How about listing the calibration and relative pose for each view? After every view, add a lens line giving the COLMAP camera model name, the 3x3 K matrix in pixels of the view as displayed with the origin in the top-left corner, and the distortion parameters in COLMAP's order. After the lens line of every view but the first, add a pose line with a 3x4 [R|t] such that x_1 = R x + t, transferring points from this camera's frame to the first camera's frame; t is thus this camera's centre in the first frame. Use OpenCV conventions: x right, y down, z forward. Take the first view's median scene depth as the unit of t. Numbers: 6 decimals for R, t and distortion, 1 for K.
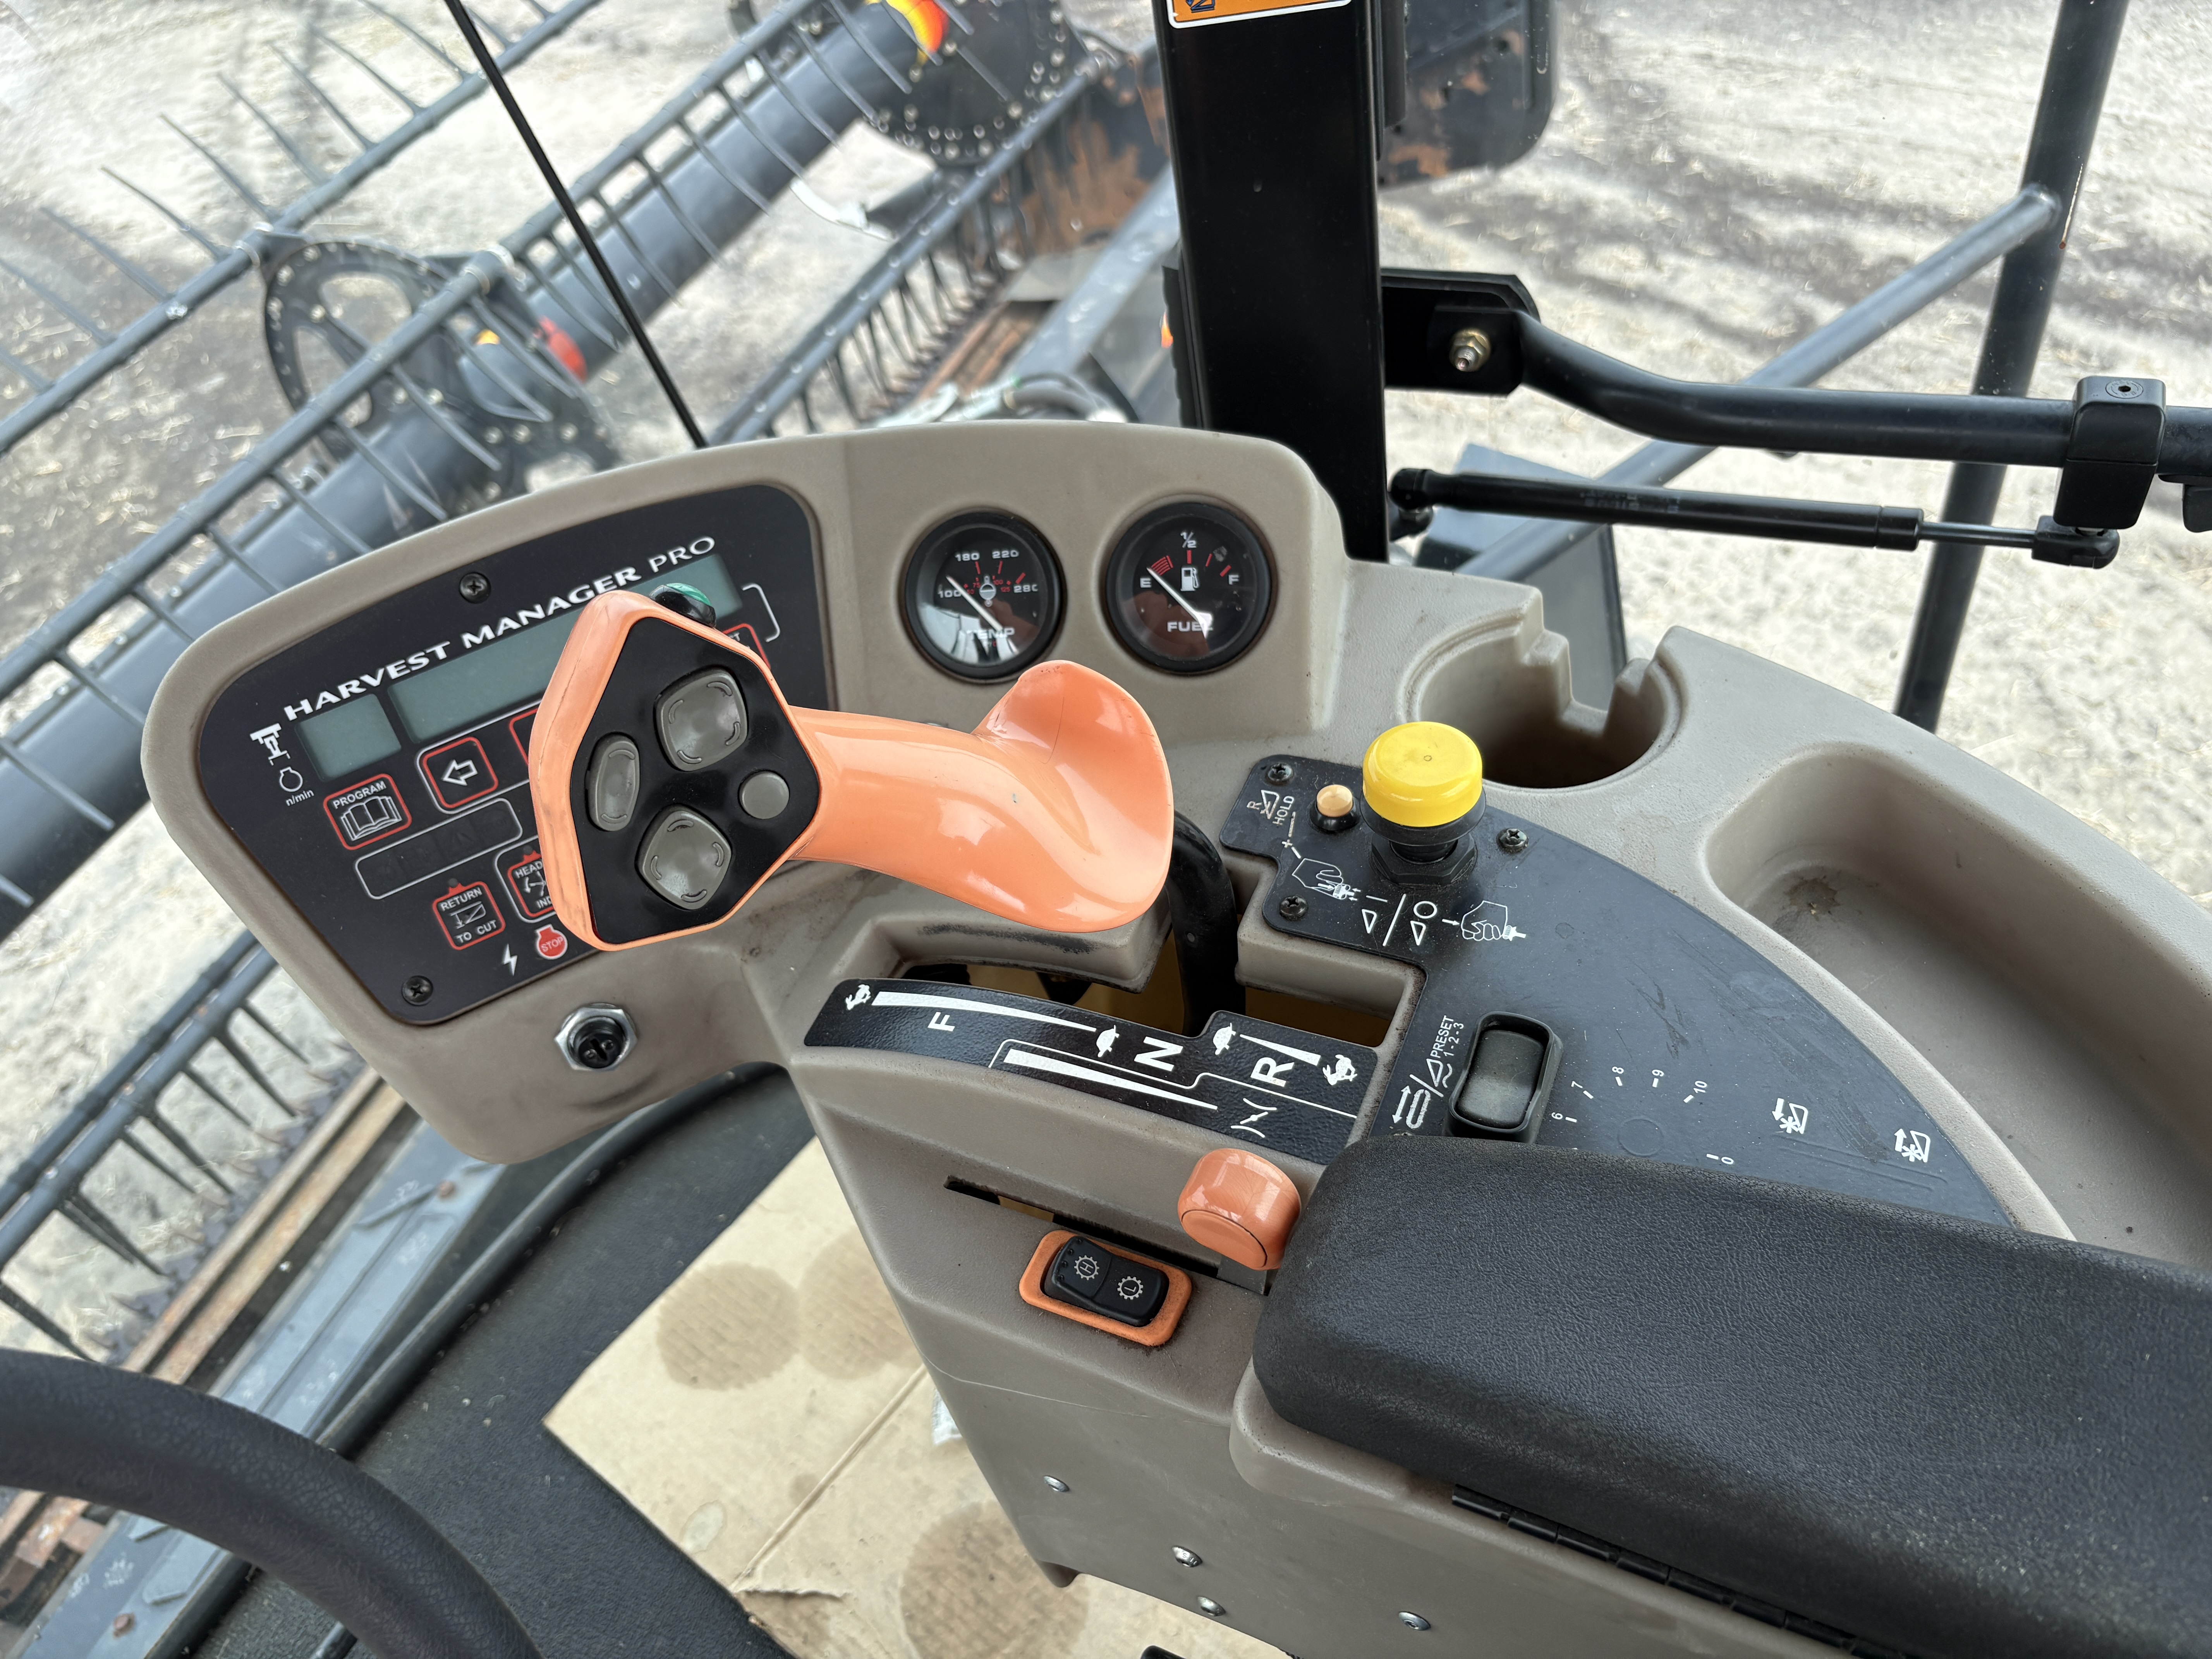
lens RADIAL K [[1709.7, 0, 1104.2], [0, 1709.7, 830.2], [0, 0, 1]] dist [0.031946, -0.044139]
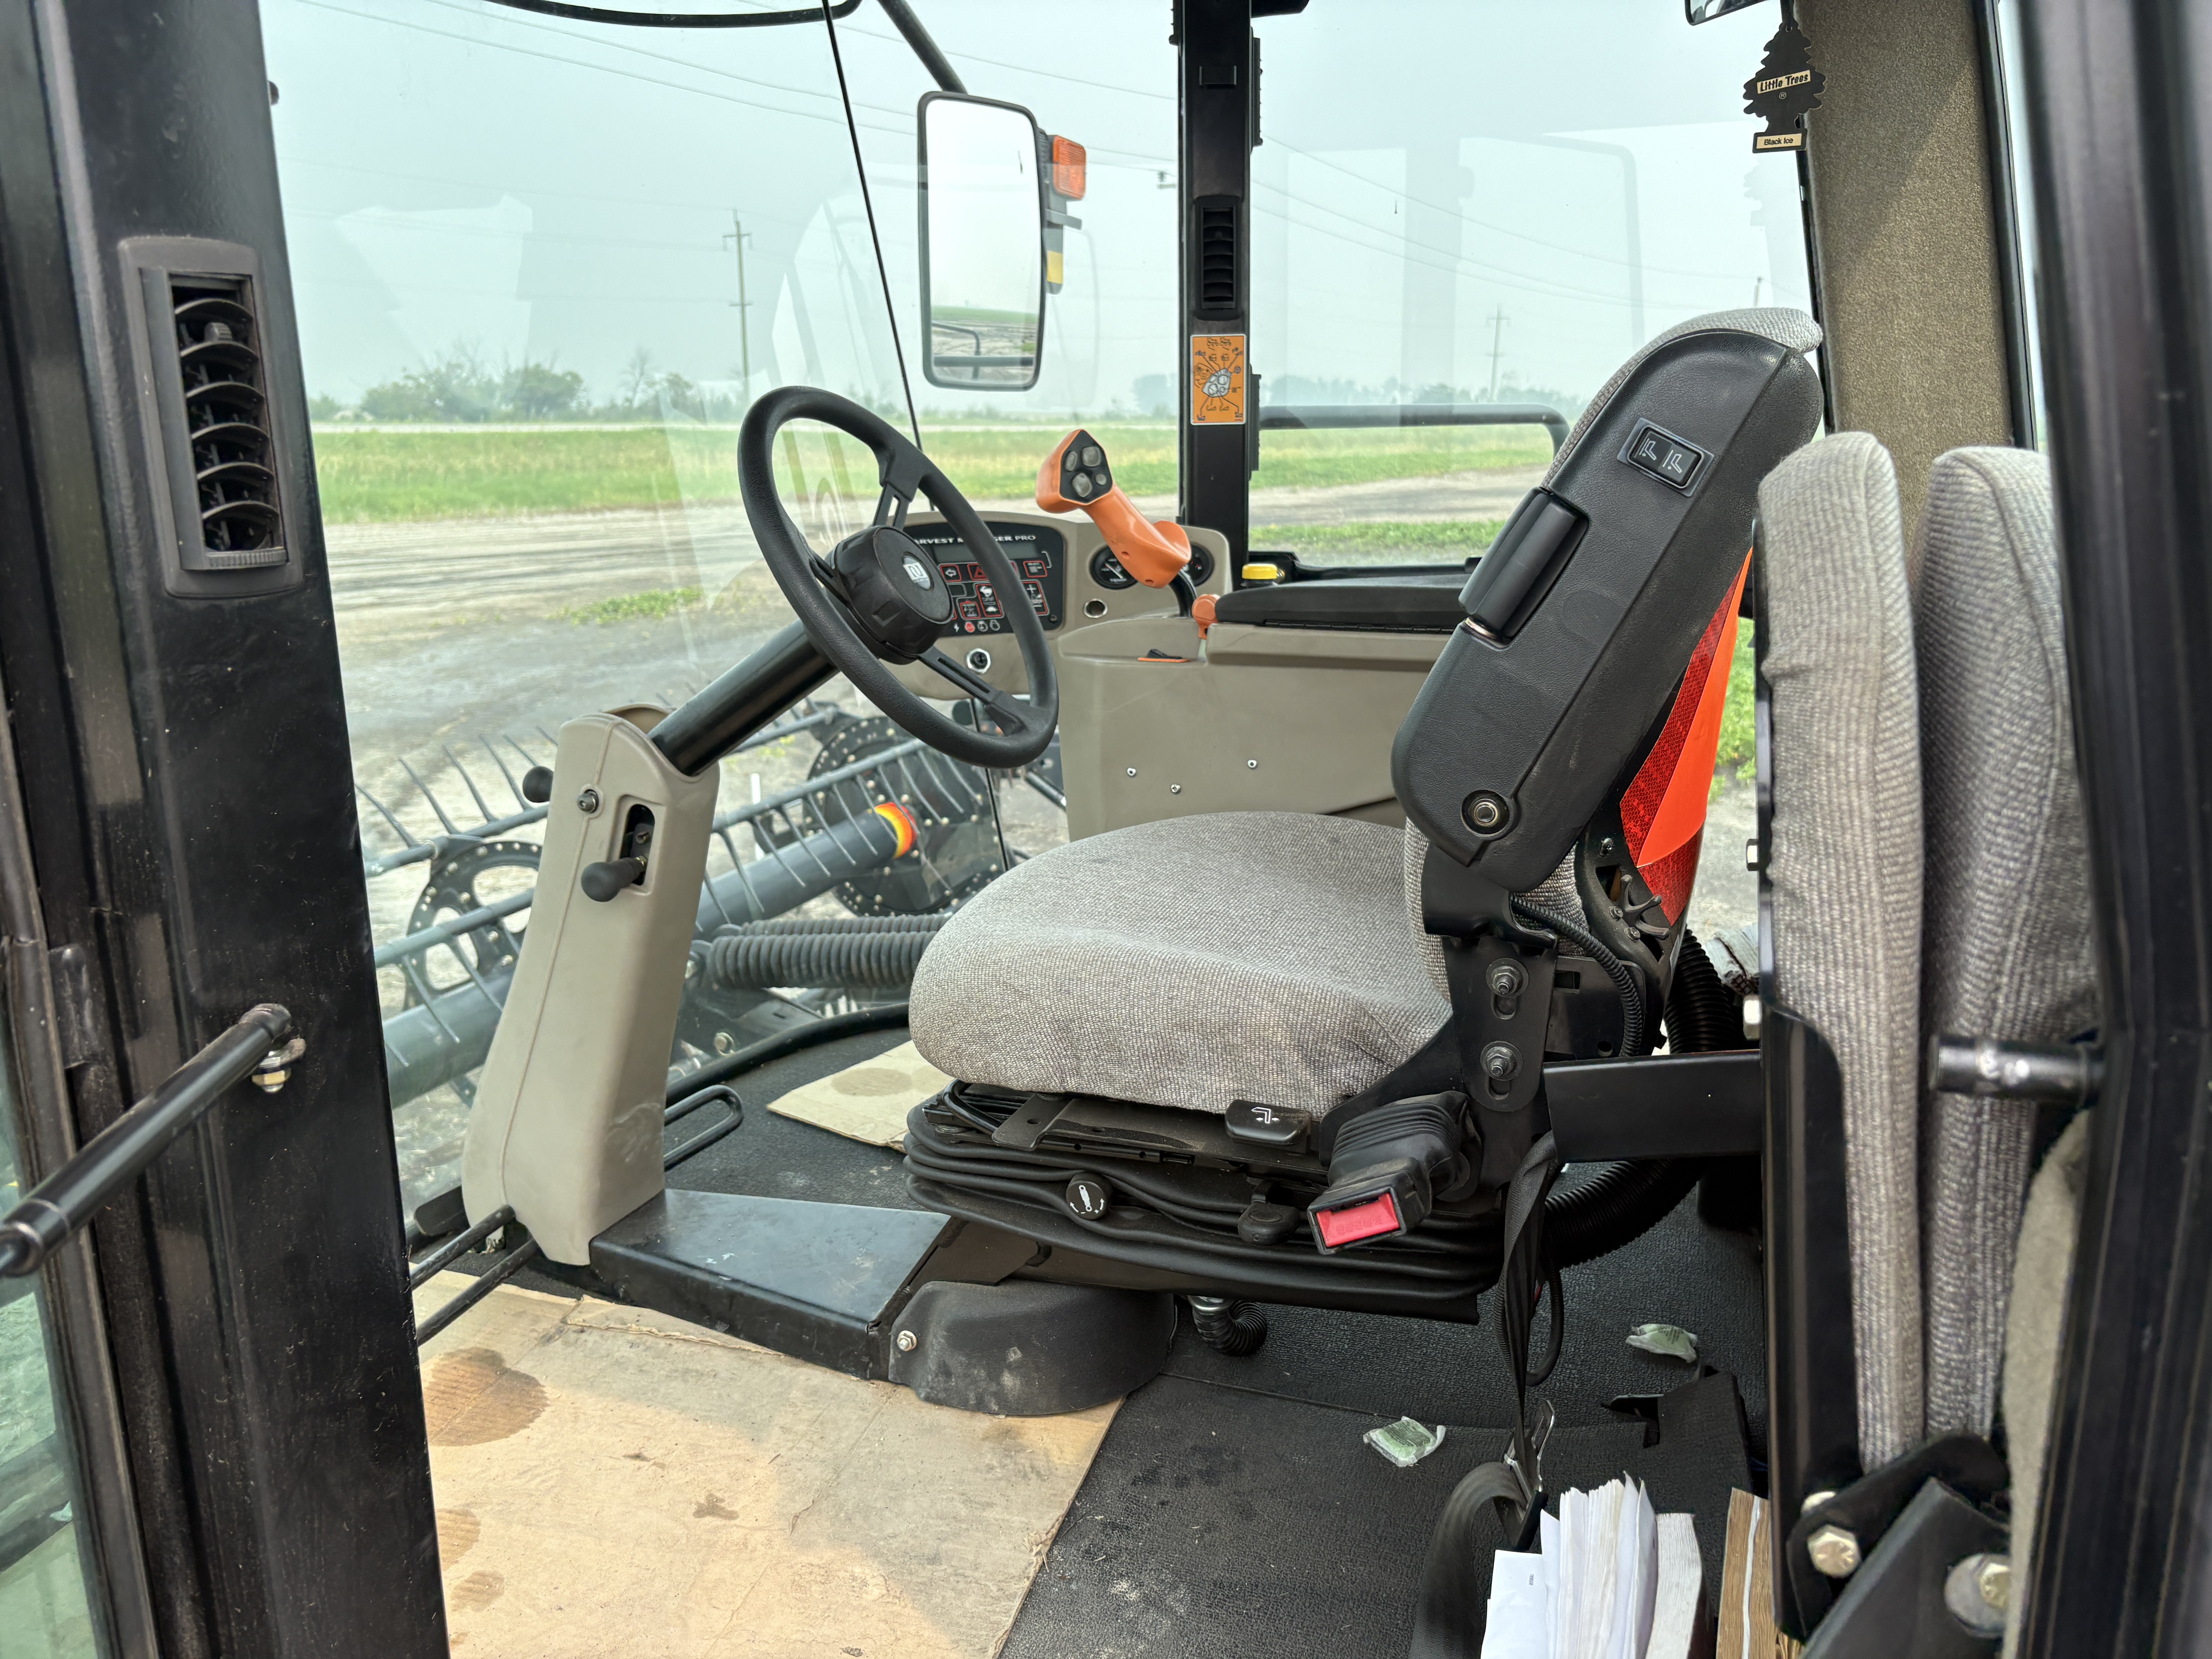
lens RADIAL K [[1709.7, 0, 1104.4], [0, 1709.7, 823.5], [0, 0, 1]] dist [0.031946, -0.044139]
pose [[0.990159, 0.125582, 0.061766, -0.042896], [-0.072684, 0.838605, -0.539870, 0.368832], [-0.119596, 0.530067, 0.839479, -0.257950]]
